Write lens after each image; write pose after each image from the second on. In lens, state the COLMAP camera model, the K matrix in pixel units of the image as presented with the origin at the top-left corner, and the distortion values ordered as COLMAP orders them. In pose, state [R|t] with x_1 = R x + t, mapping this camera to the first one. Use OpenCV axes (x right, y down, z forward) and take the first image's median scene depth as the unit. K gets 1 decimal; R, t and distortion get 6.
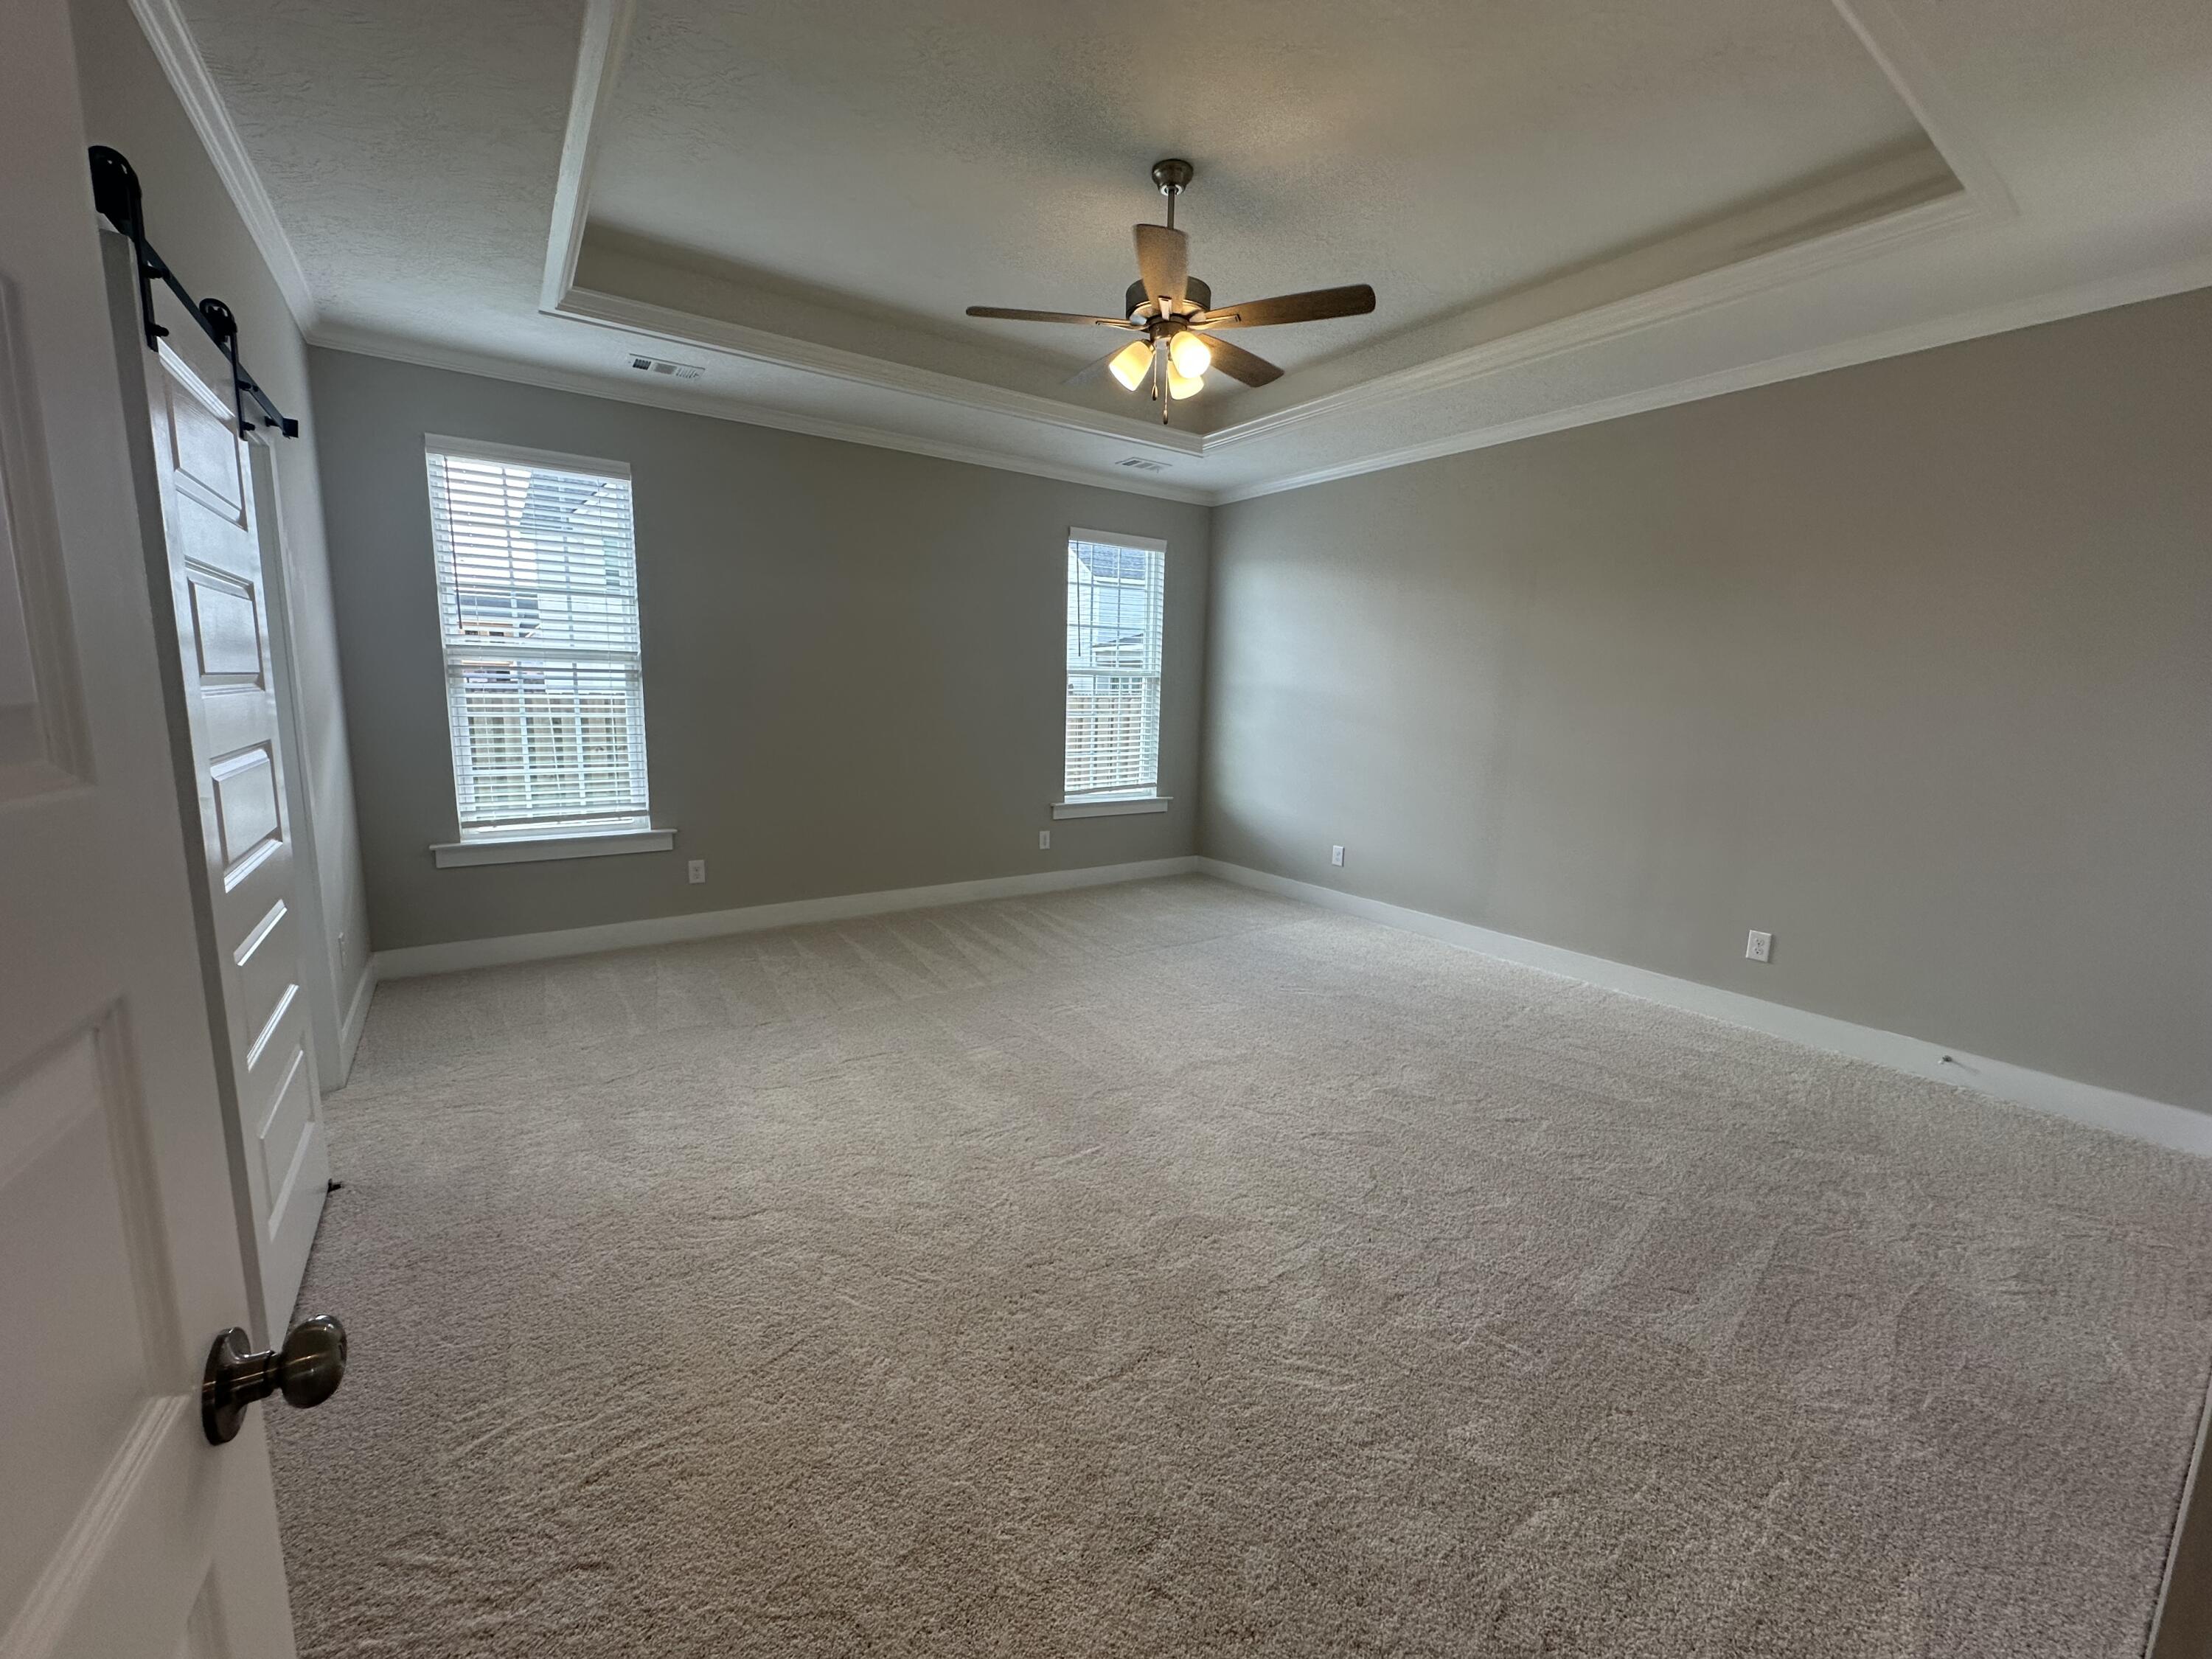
lens RADIAL K [[884.2, 0, 1095.4], [0, 884.2, 827.1], [0, 0, 1]] dist [-0.000617, -0.000070]
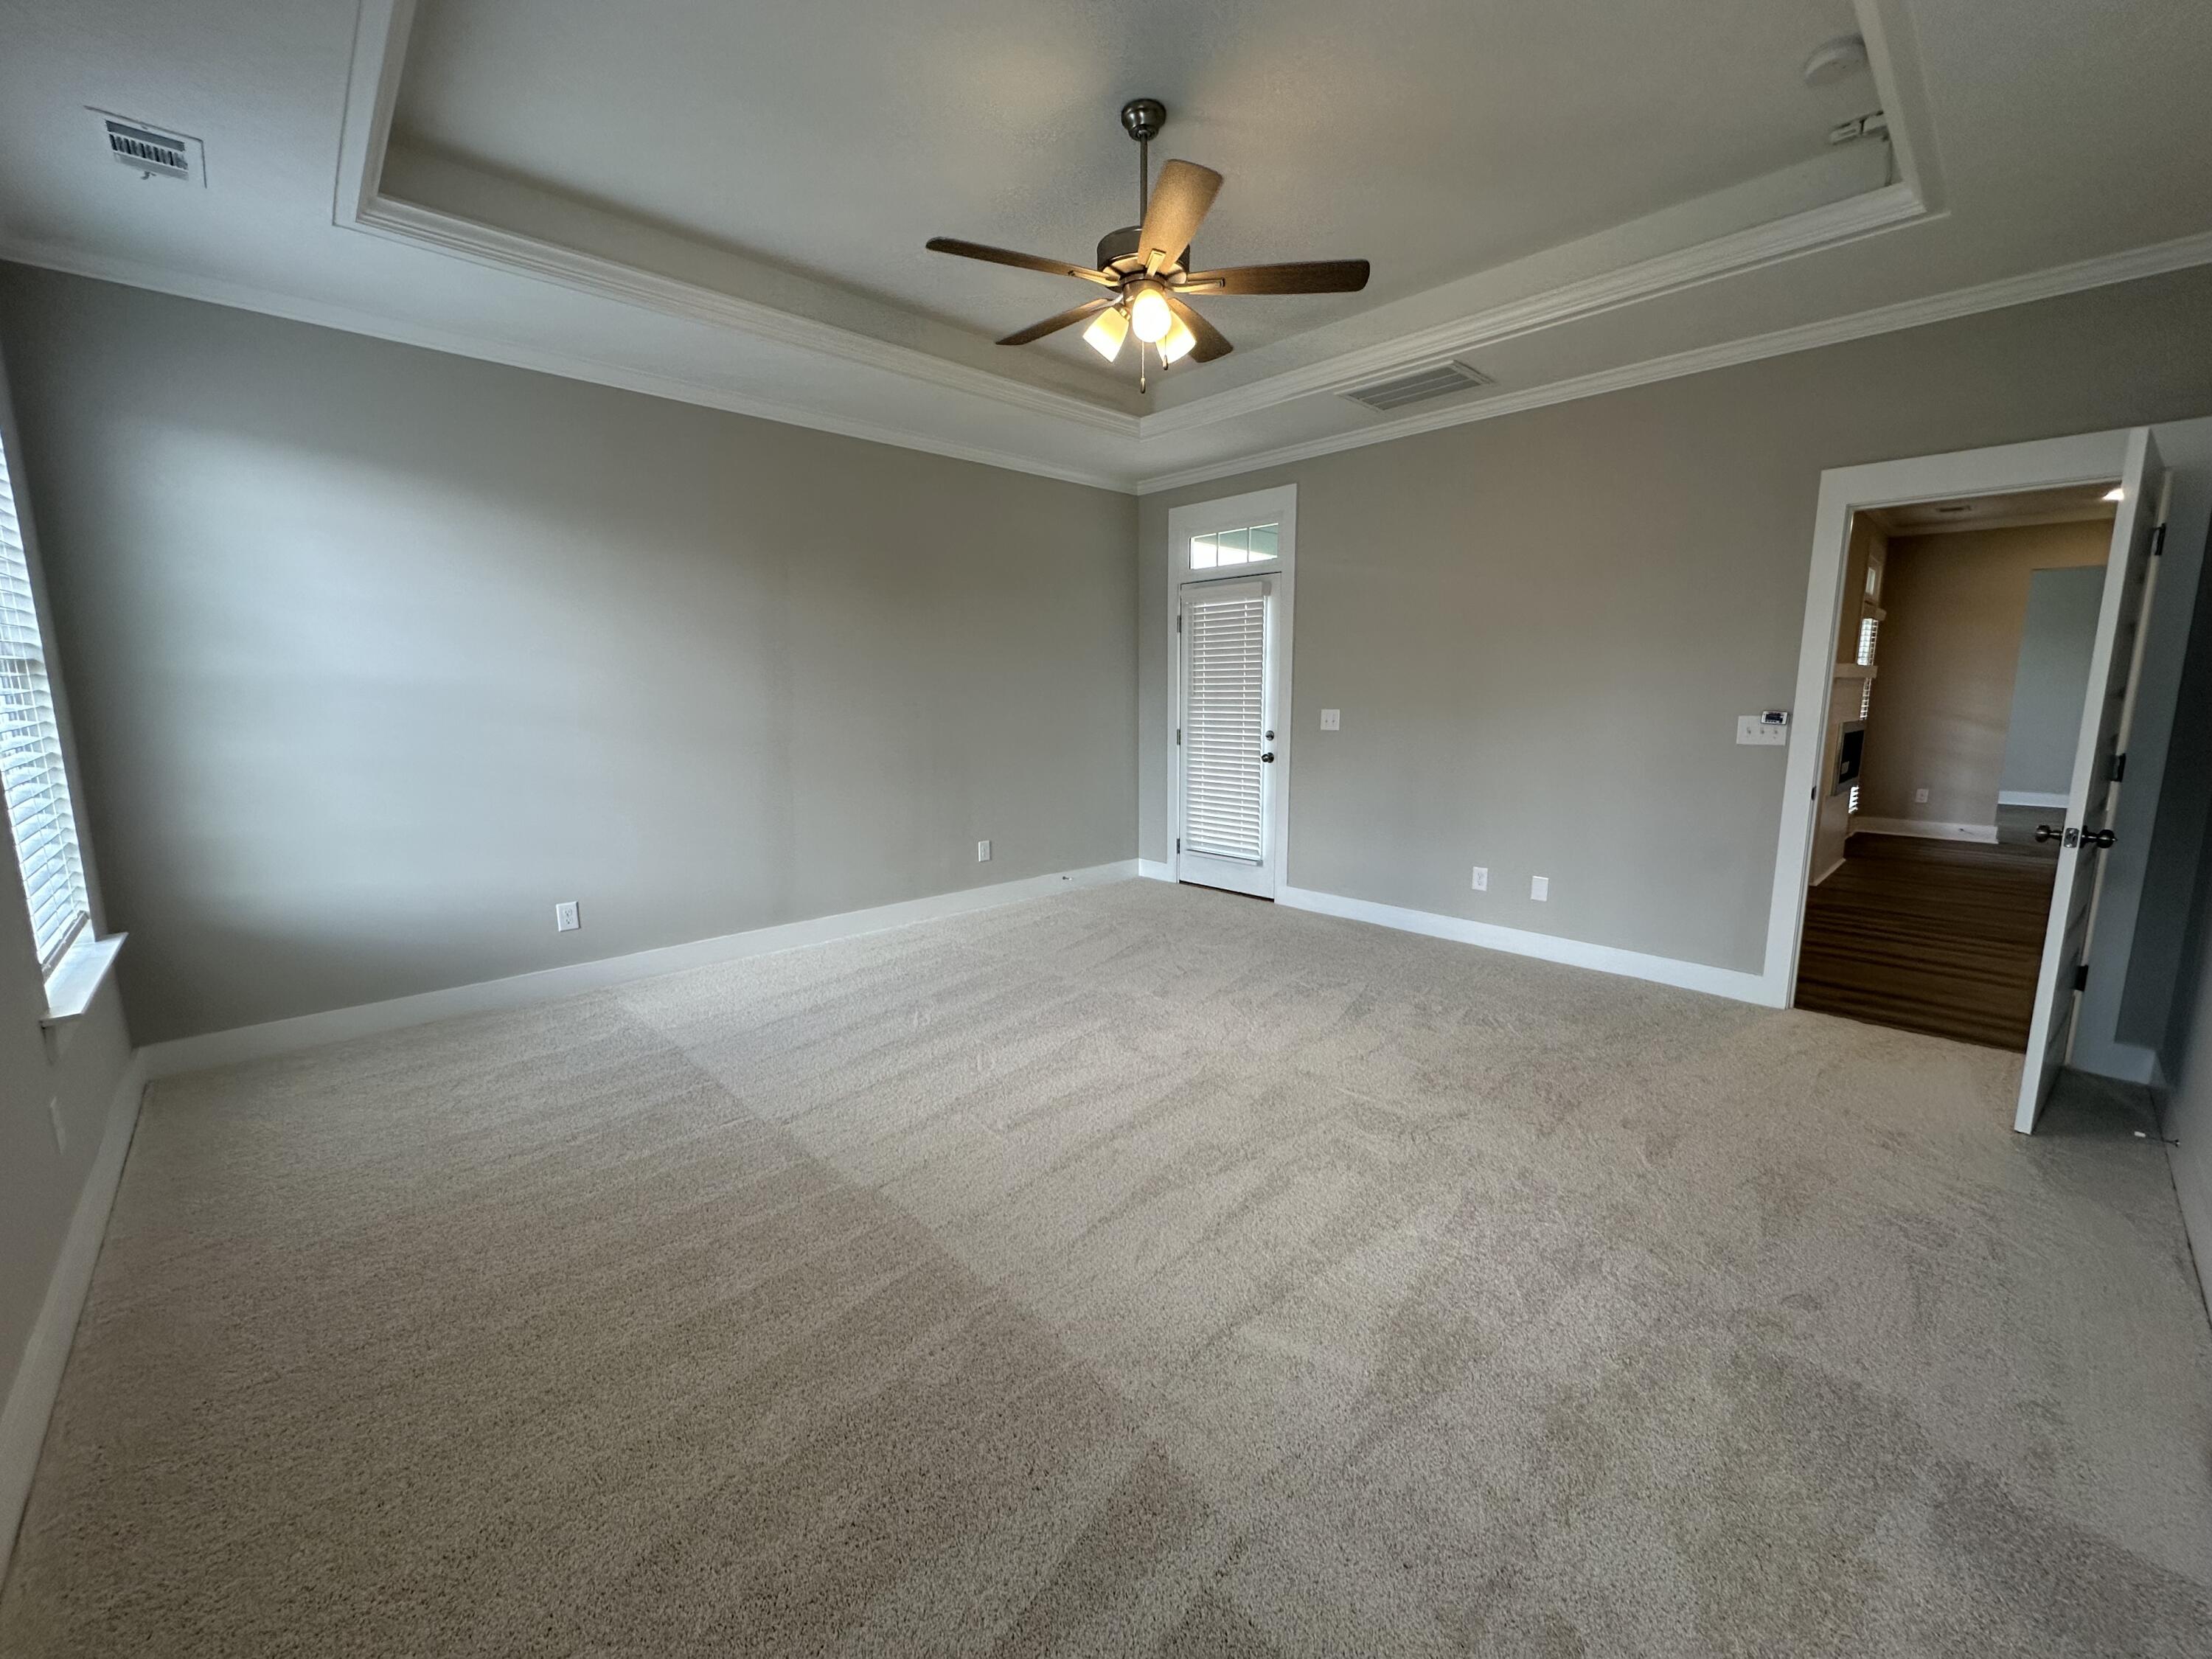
lens RADIAL K [[884.2, 0, 1097.4], [0, 884.2, 825.5], [0, 0, 1]] dist [-0.000617, -0.000070]
pose [[-0.144826, -0.175224, 0.973818, -0.593808], [0.159691, 0.967153, 0.197774, -0.141746], [-0.976486, 0.184153, -0.112087, 0.821629]]
